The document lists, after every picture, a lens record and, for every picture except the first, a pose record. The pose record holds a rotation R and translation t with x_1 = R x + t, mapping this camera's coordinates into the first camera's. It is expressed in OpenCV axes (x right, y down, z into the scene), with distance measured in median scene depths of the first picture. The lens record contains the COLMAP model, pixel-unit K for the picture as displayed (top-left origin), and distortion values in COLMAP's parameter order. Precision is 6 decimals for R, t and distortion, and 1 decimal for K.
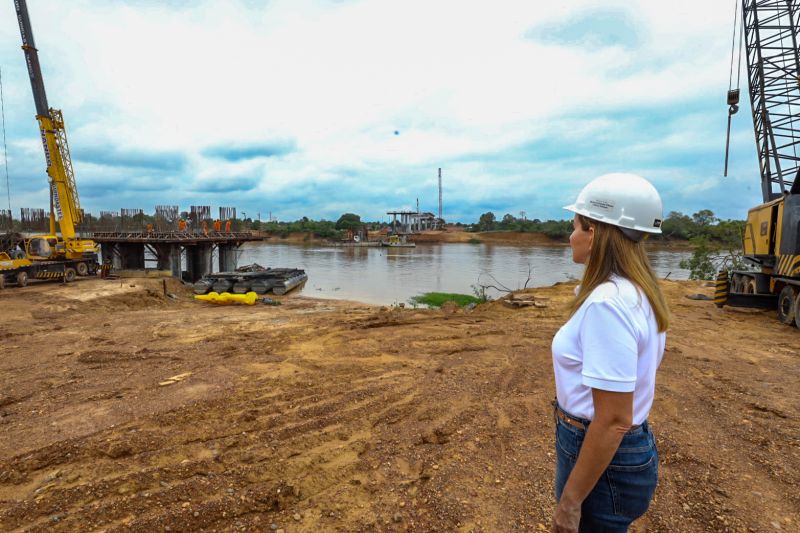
lens RADIAL K [[362.8, 0, 398.4], [0, 362.8, 266.8], [0, 0, 1]] dist [-0.037554, 0.010831]
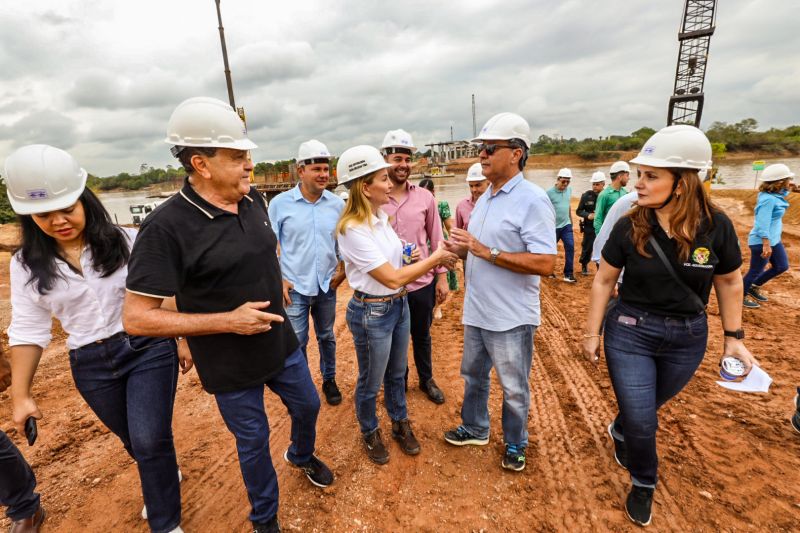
lens RADIAL K [[373.6, 0, 400.0], [0, 373.6, 266.5], [0, 0, 1]] dist [-0.038269, 0.011273]
pose [[0.995359, -0.045808, -0.084625, -0.026466], [0.060761, 0.981125, 0.183579, -0.002732], [0.074619, -0.187869, 0.979355, -0.132999]]
